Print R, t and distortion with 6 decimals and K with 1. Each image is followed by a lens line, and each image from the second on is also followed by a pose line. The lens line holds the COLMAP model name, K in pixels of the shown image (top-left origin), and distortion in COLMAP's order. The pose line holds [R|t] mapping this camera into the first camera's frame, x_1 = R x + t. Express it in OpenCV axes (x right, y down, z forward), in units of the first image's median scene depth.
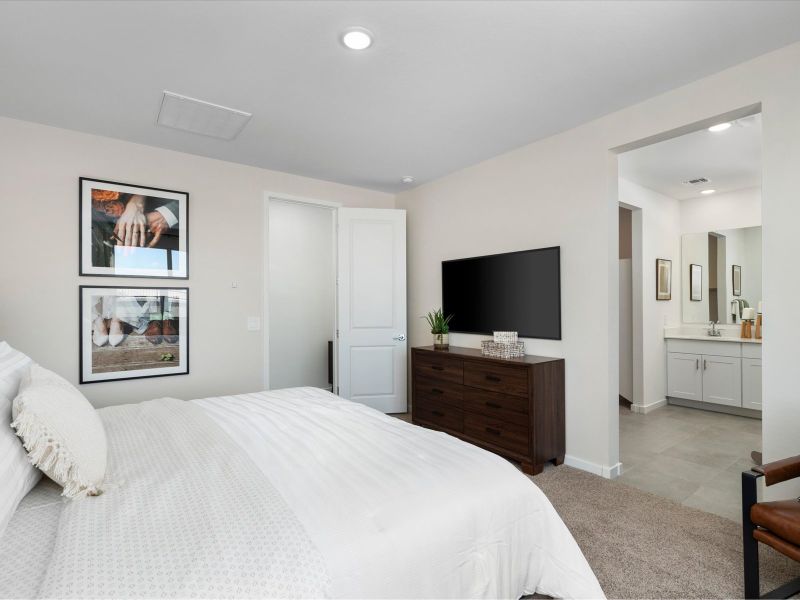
lens RADIAL K [[407.6, 0, 397.7], [0, 407.6, 302.1], [0, 0, 1]] dist [-0.002612, 0.000463]
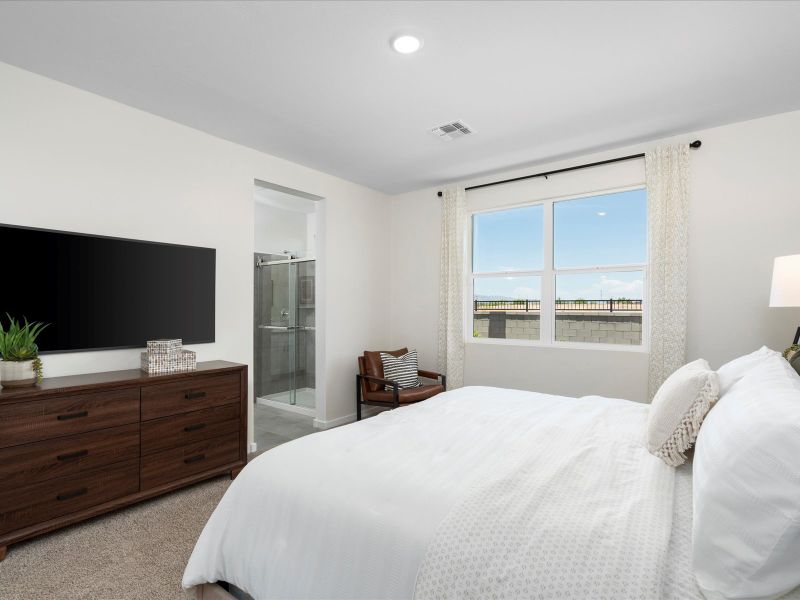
lens RADIAL K [[407.6, 0, 397.7], [0, 407.6, 302.1], [0, 0, 1]] dist [-0.002612, 0.000463]
pose [[-0.271364, 0.014526, 0.962367, -0.654345], [-0.008065, 0.999817, -0.017365, 0.007484], [-0.962443, -0.012474, -0.271198, 0.793575]]
